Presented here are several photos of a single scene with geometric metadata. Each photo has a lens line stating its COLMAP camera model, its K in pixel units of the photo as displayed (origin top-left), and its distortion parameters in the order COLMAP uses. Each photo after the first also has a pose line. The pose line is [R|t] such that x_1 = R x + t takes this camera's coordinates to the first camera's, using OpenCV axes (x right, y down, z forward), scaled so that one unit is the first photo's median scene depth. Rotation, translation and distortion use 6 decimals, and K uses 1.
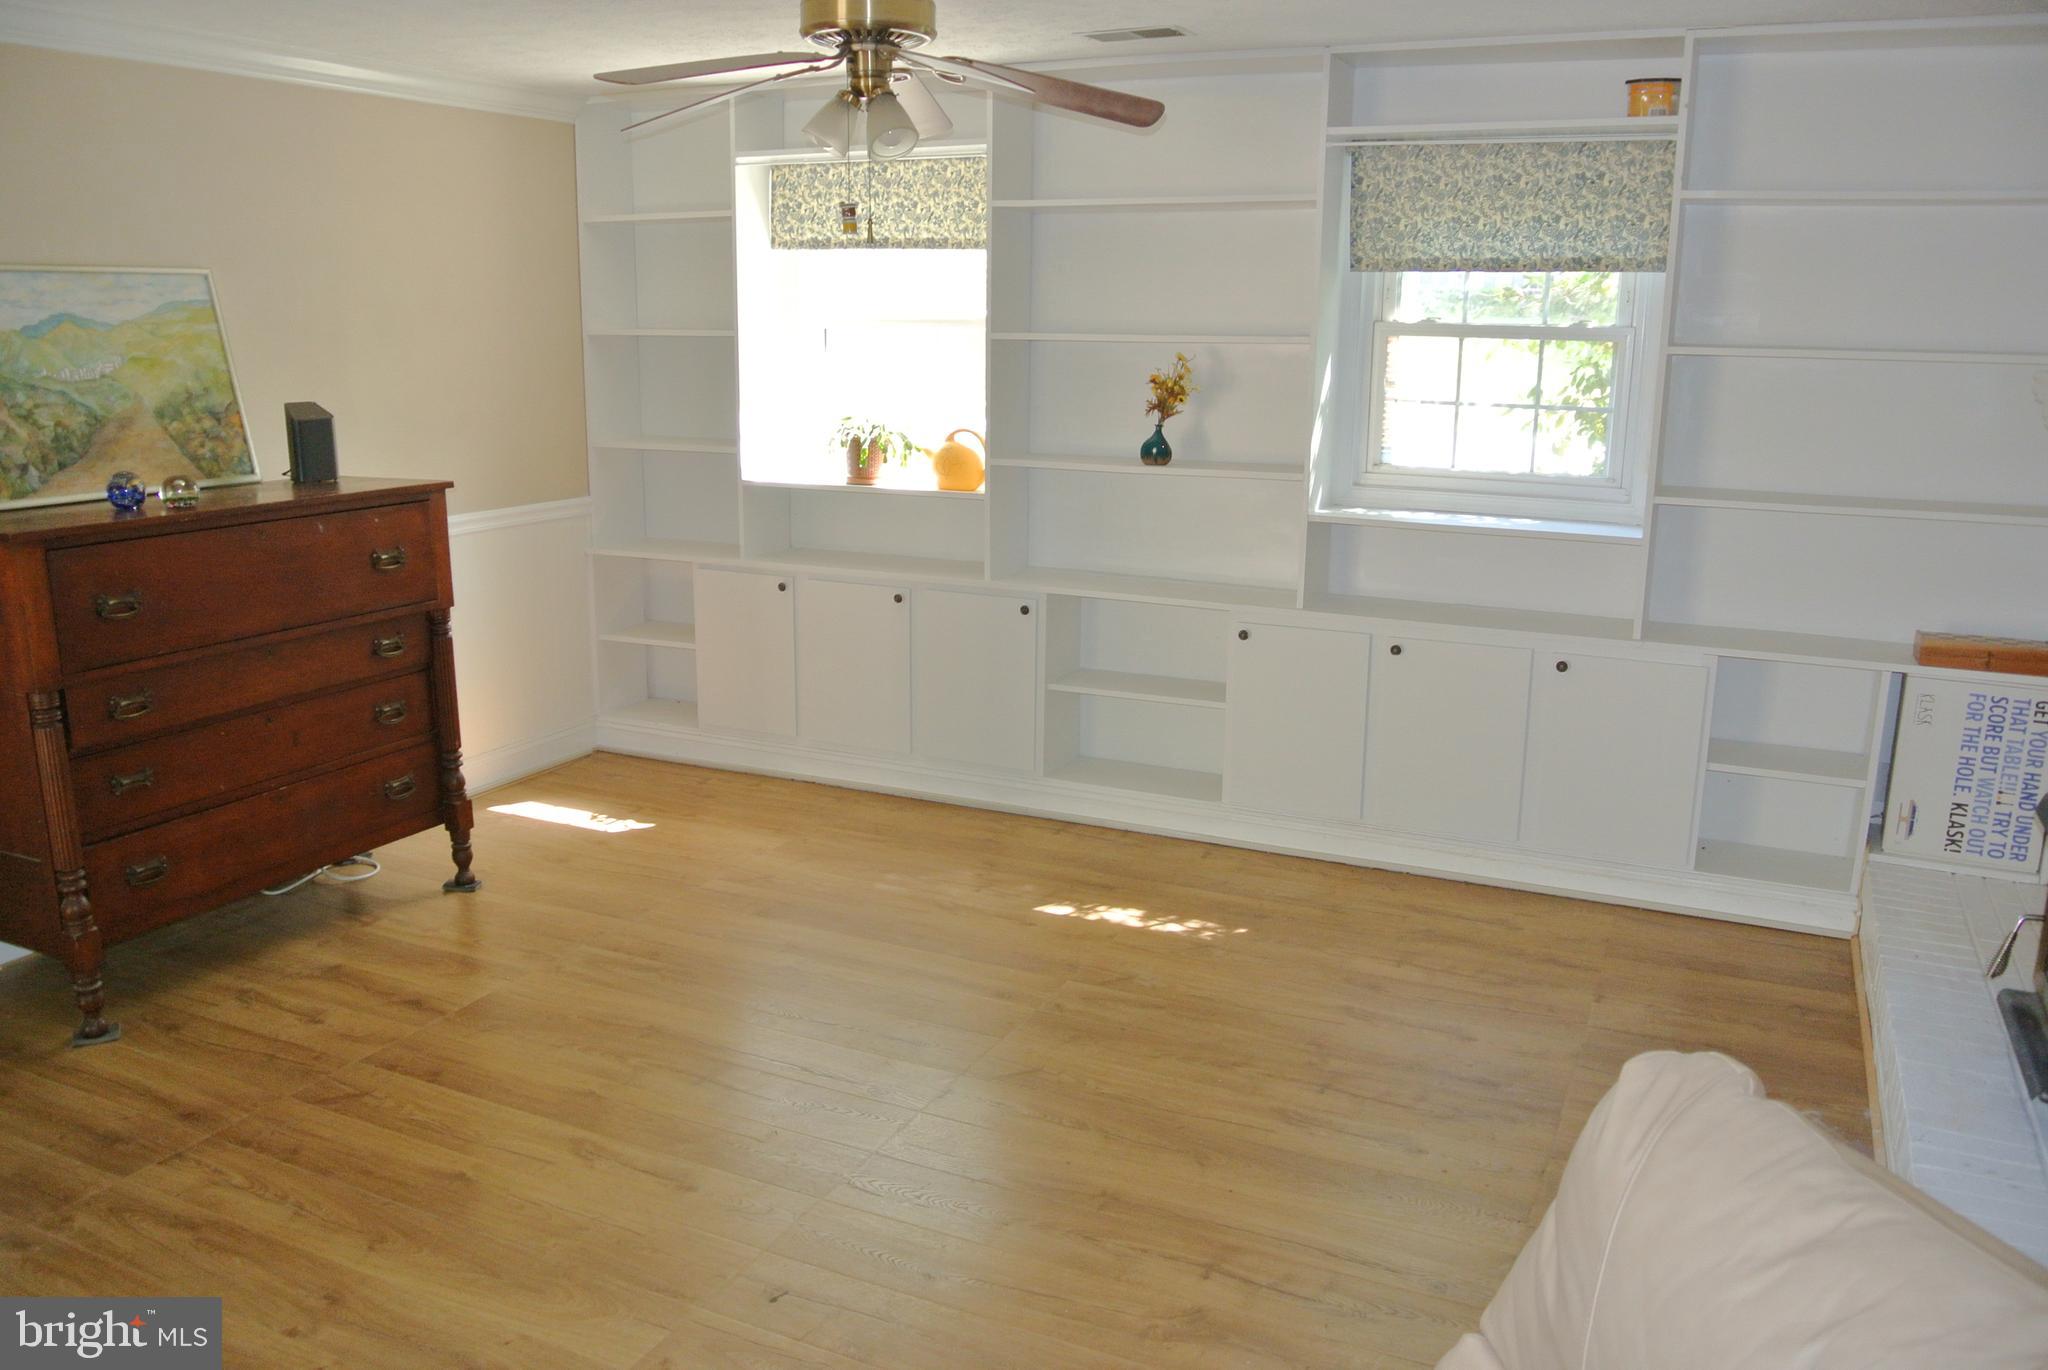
lens RADIAL K [[1585.0, 0, 1007.8], [0, 1585.0, 698.0], [0, 0, 1]] dist [-0.084455, 0.034447]
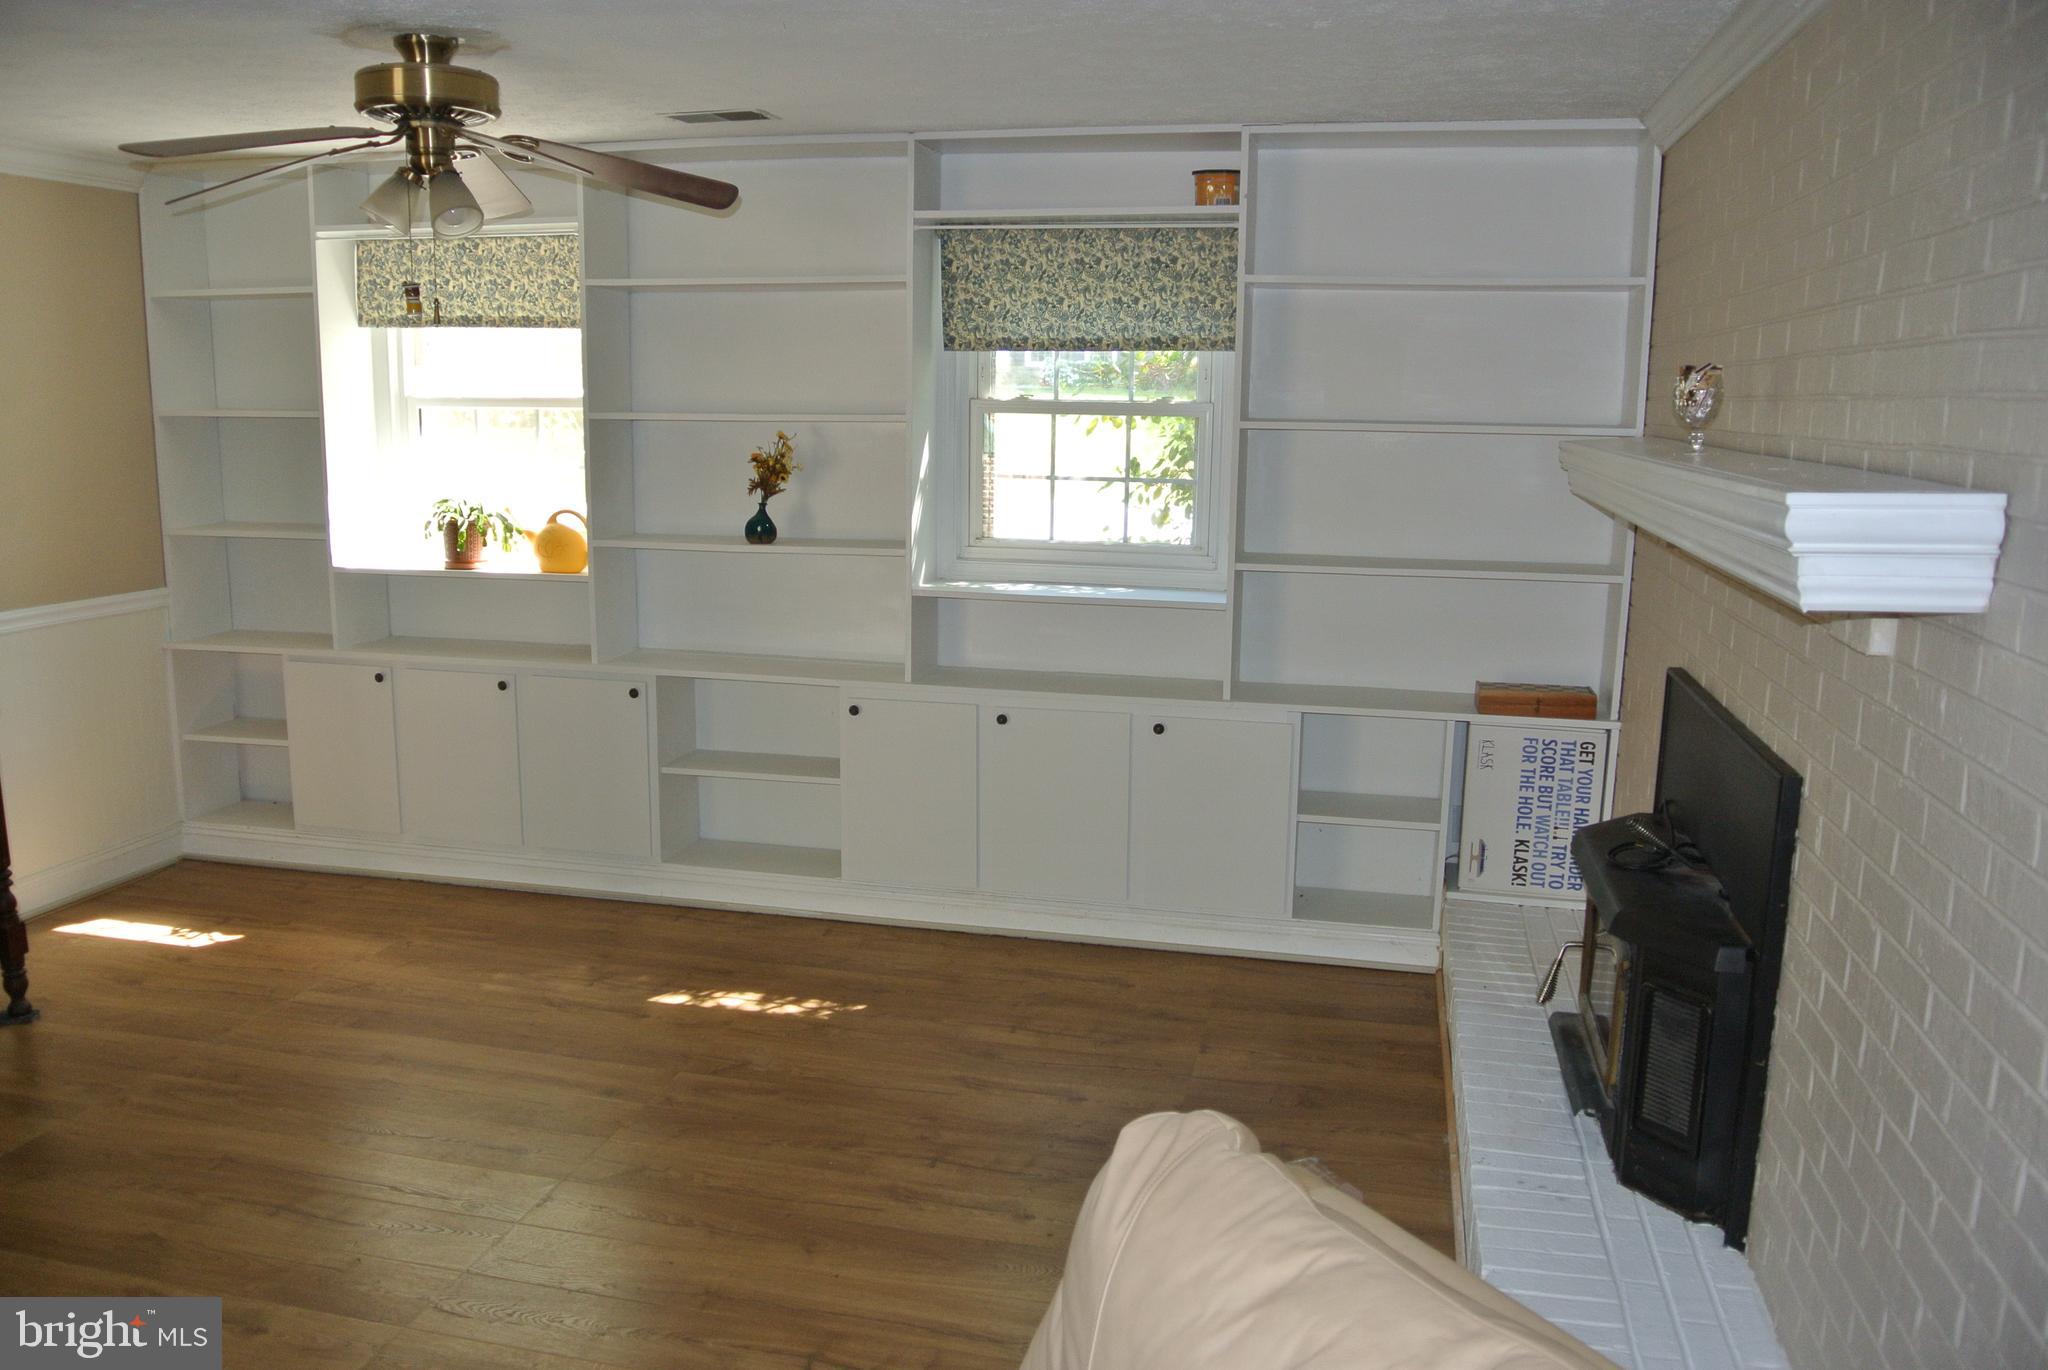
lens RADIAL K [[1585.0, 0, 1013.5], [0, 1585.0, 700.4], [0, 0, 1]] dist [-0.084455, 0.034447]
pose [[0.976902, -0.037411, 0.210388, 0.040144], [0.046496, 0.998180, -0.038402, -0.003151], [-0.208568, 0.047297, 0.976863, -0.002355]]
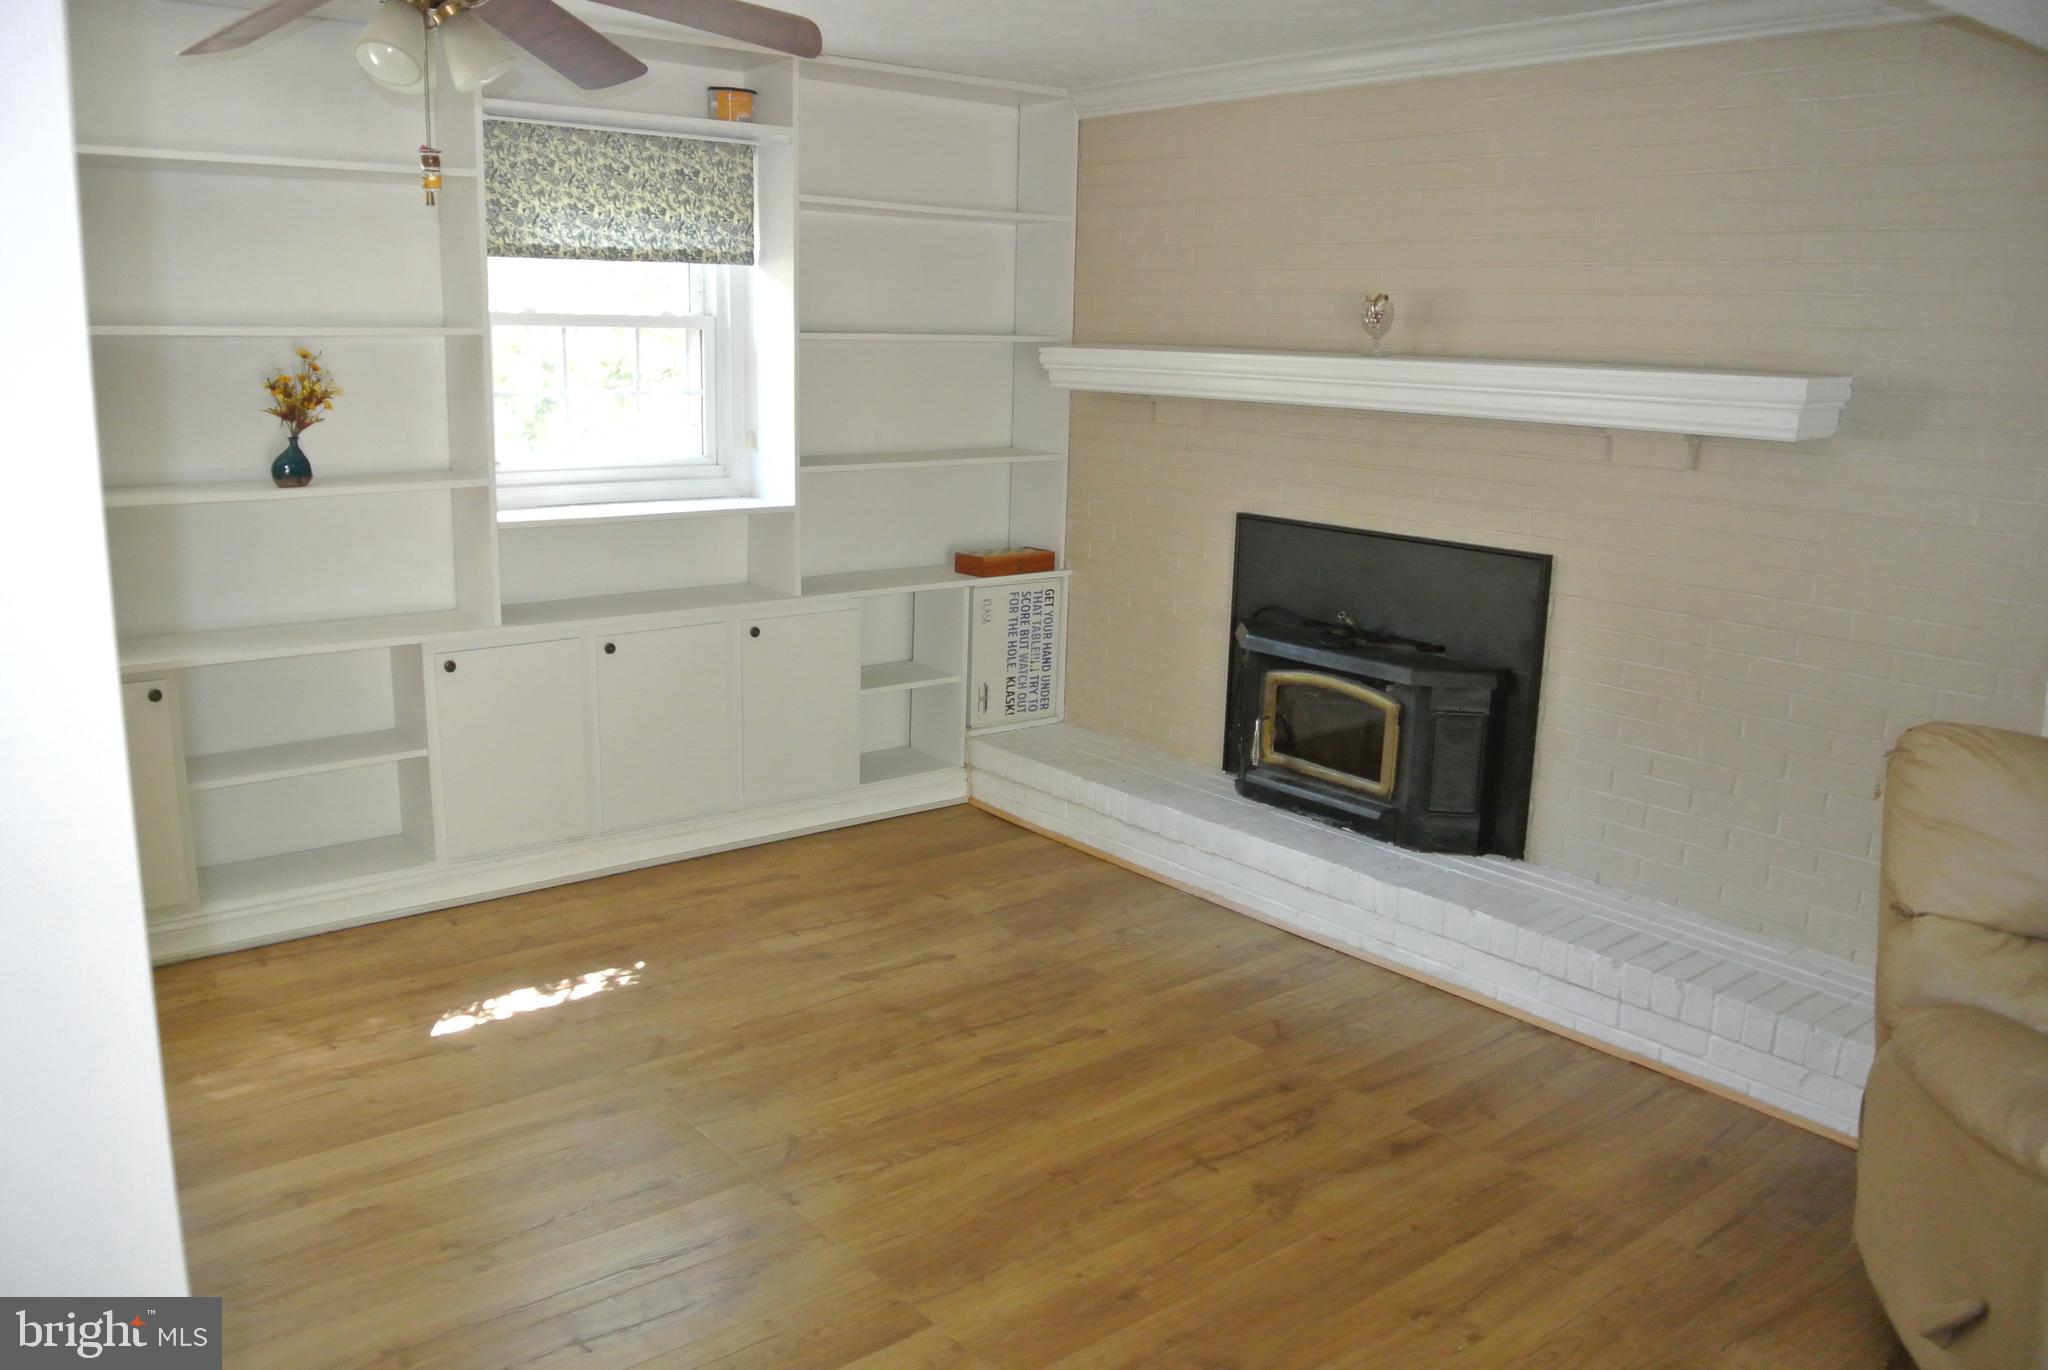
lens RADIAL K [[1585.0, 0, 1030.1], [0, 1585.0, 689.1], [0, 0, 1]] dist [-0.084455, 0.034447]
pose [[0.425525, -0.198356, 0.882940, -0.532114], [0.190208, 0.973491, 0.127029, -0.084008], [-0.884731, 0.113889, 0.451974, 0.349401]]
